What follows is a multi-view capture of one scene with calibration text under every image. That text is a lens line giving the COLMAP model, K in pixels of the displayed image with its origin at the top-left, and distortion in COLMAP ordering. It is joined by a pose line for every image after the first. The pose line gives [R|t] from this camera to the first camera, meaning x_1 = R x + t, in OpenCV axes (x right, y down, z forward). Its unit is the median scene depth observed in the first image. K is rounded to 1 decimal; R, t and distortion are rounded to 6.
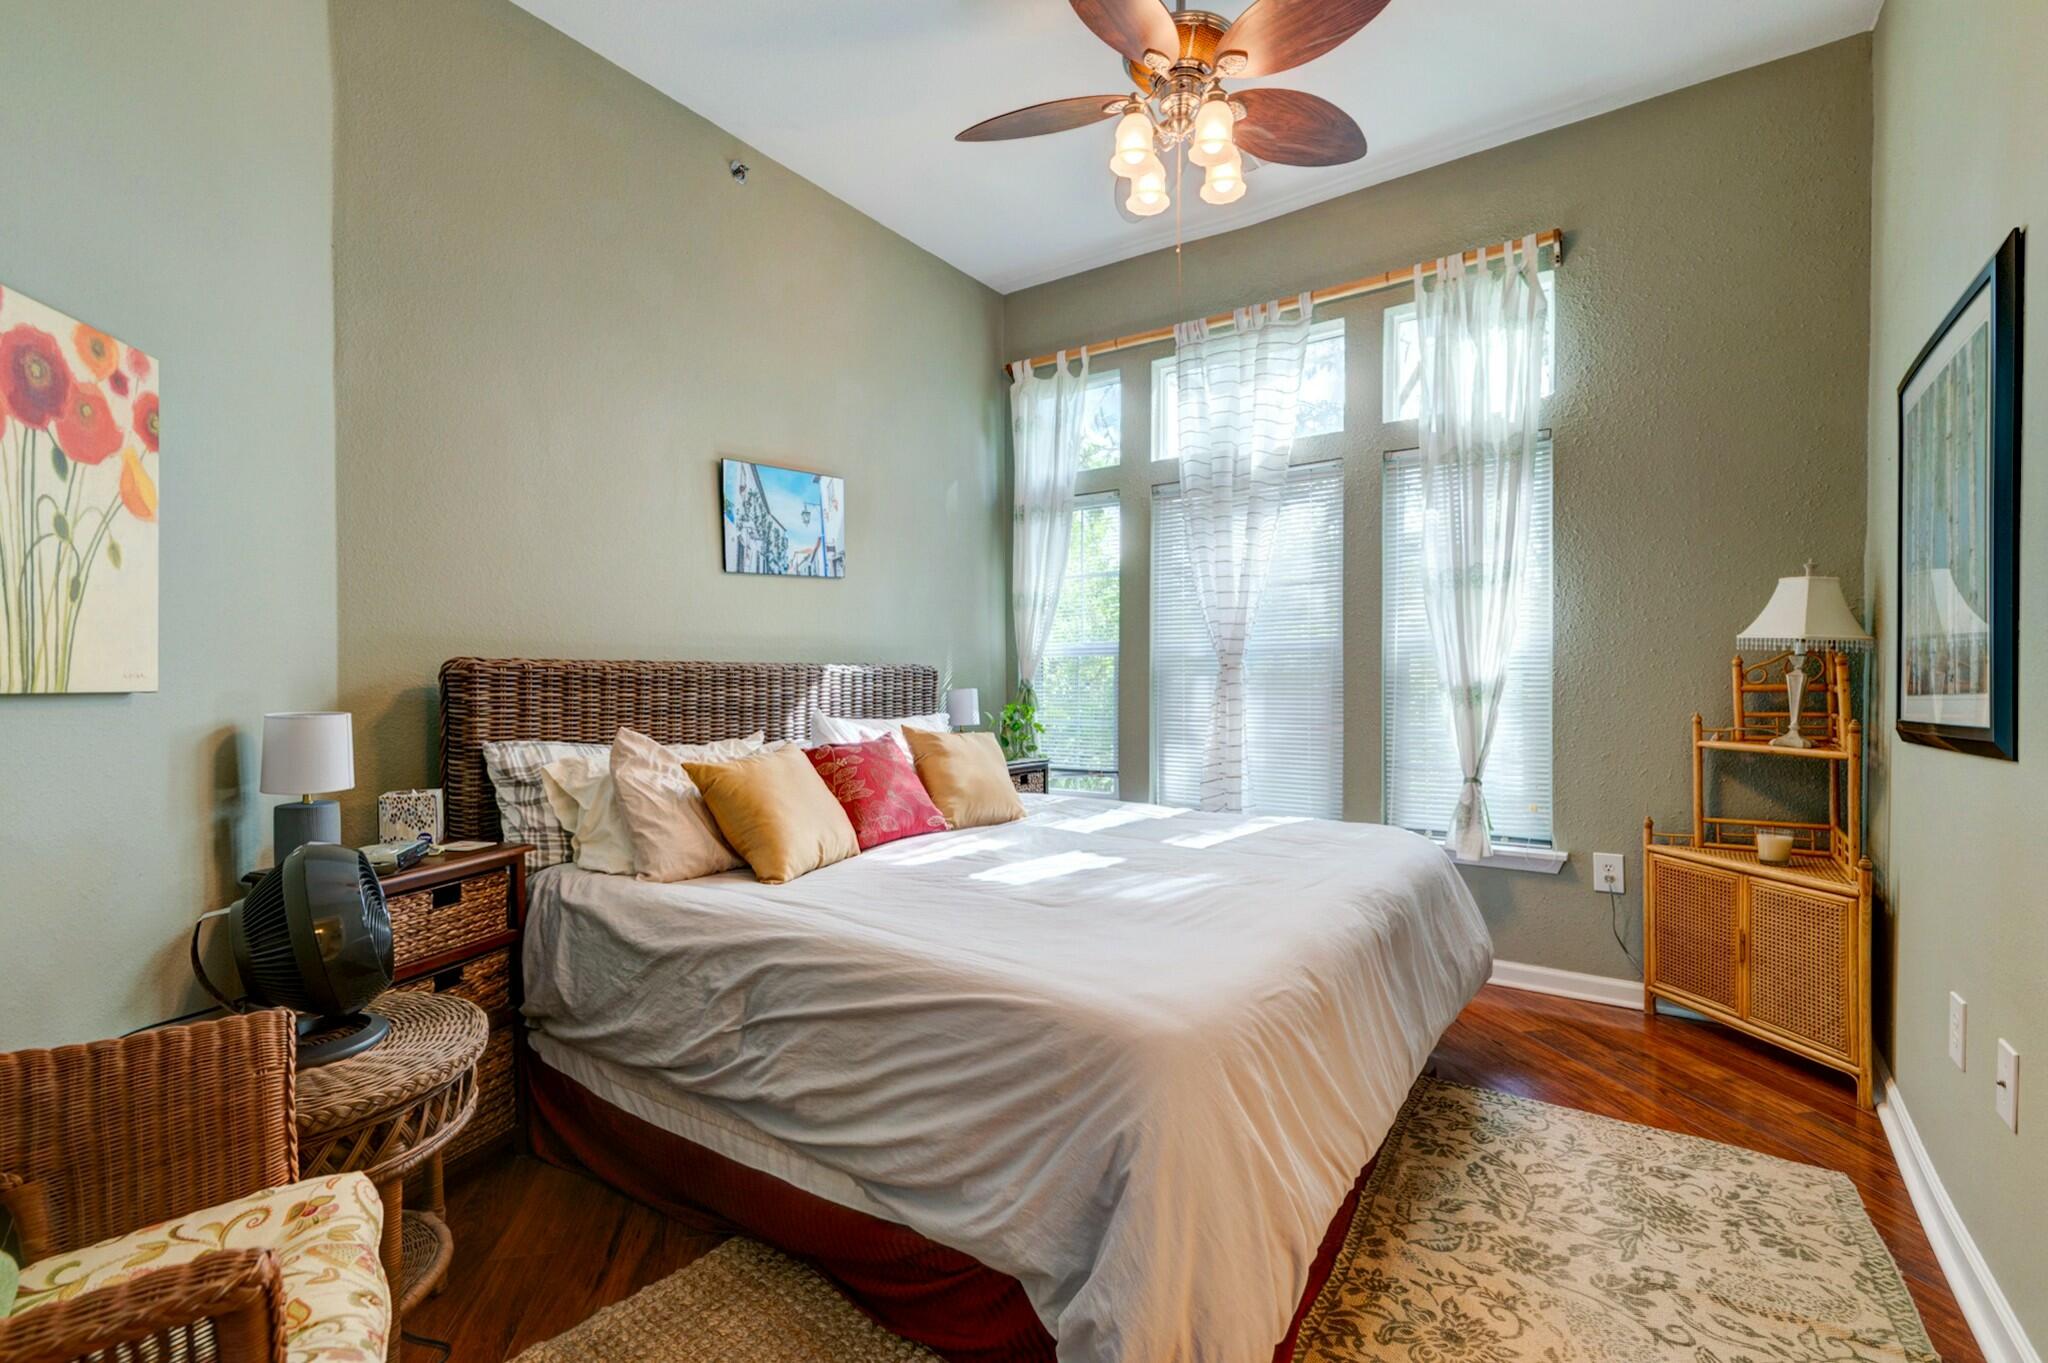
lens RADIAL K [[916.1, 0, 1025.2], [0, 916.1, 687.4], [0, 0, 1]] dist [0.019747, -0.000110]
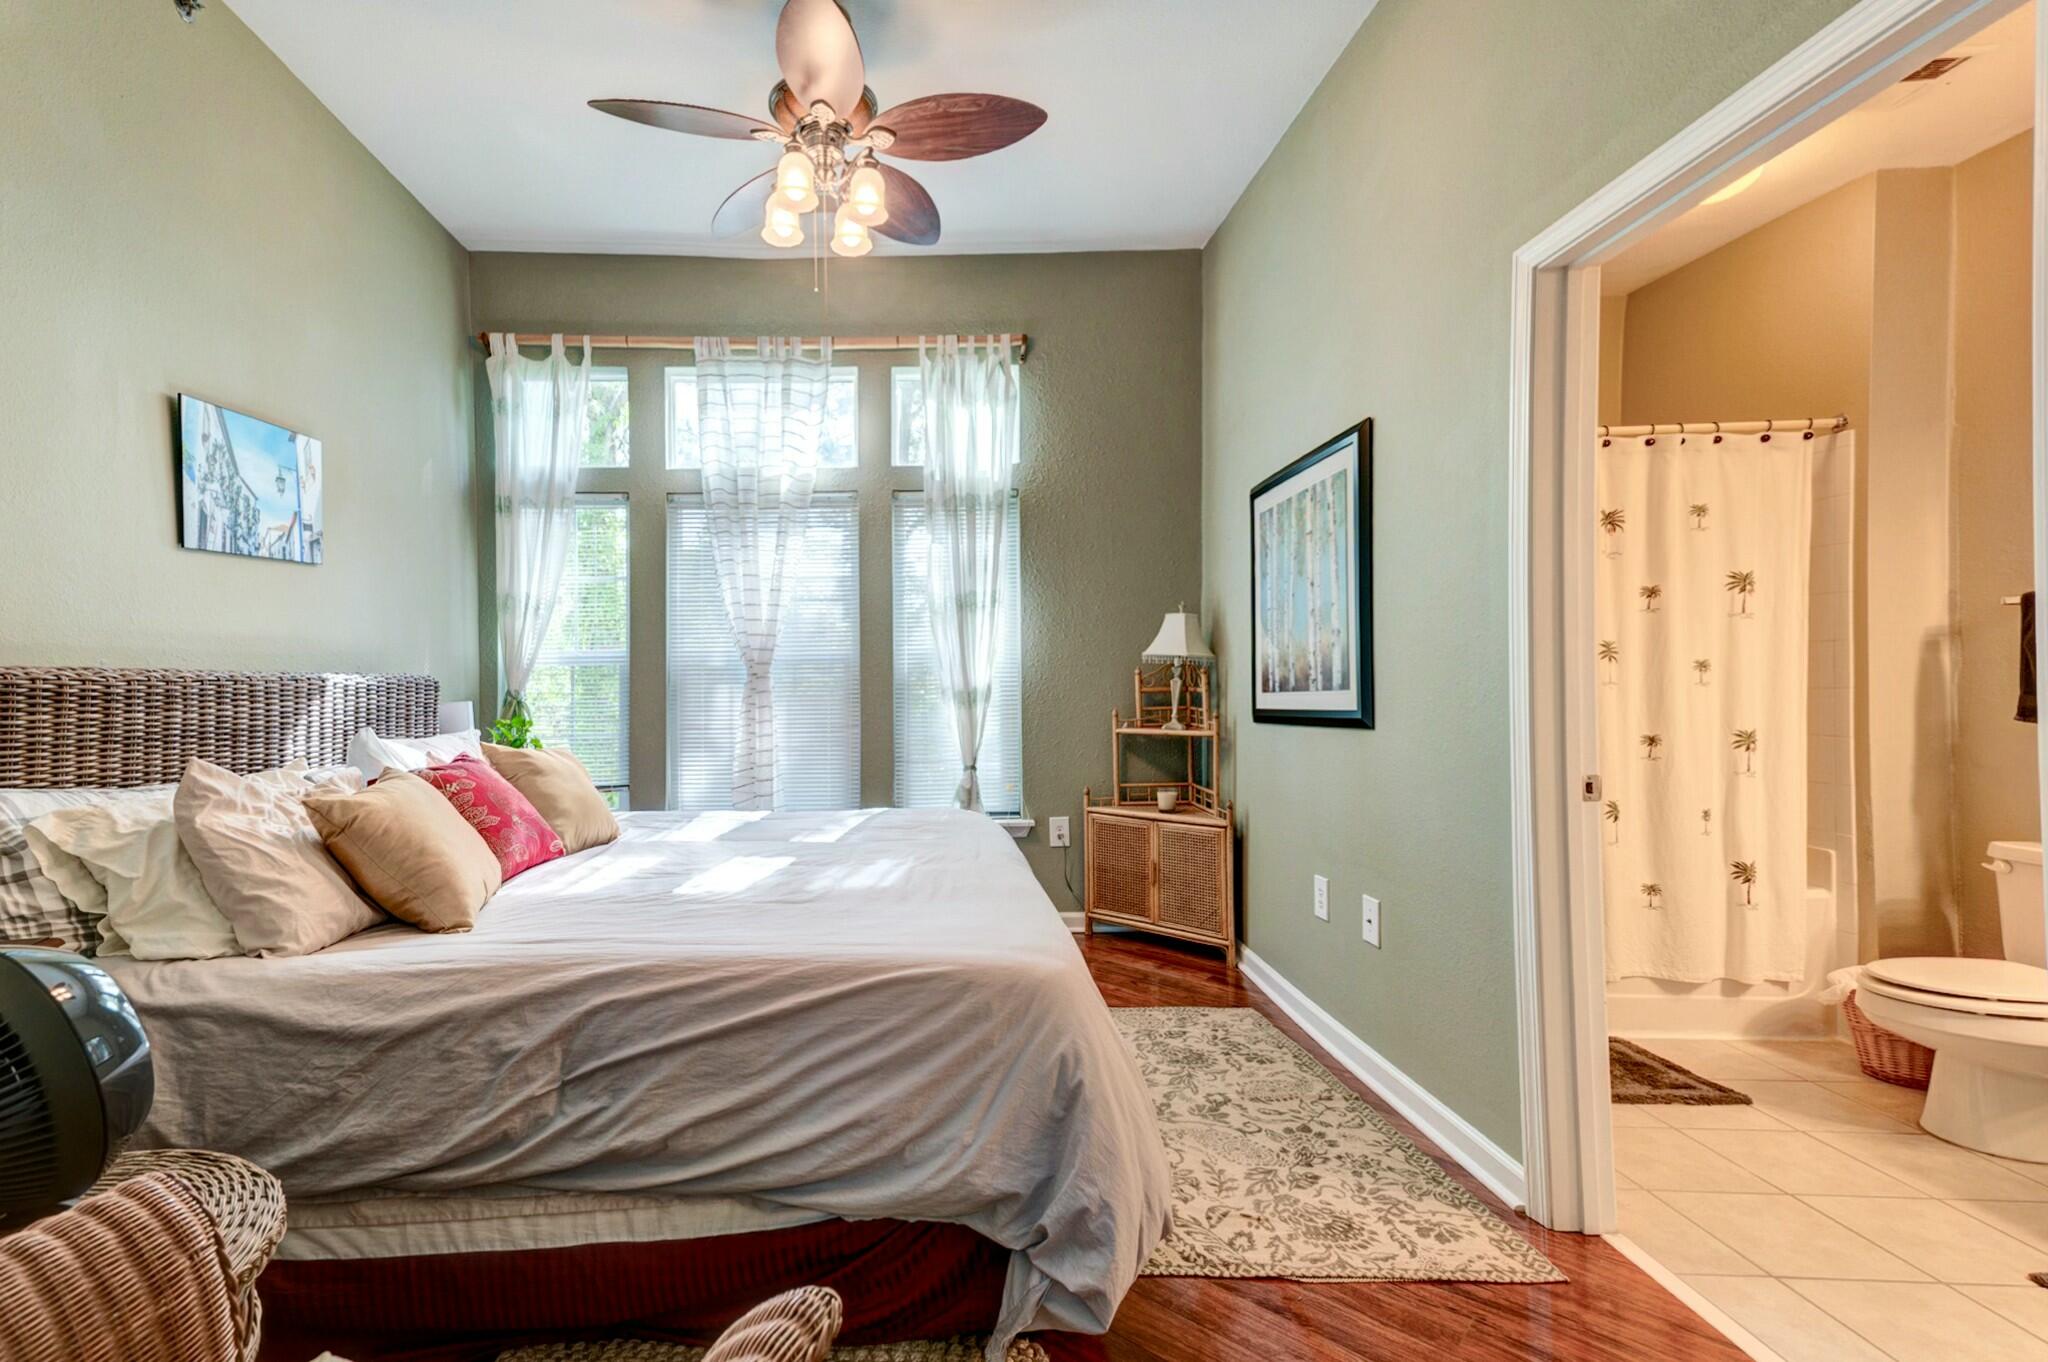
lens RADIAL K [[937.9, 0, 893.7], [0, 937.9, 684.0], [0, 0, 1]] dist [0.081613, -0.013949]
pose [[0.819286, -0.006610, 0.573347, -0.353842], [0.015221, 0.999832, -0.010223, 0.000622], [-0.573183, 0.017102, 0.819249, 0.036951]]
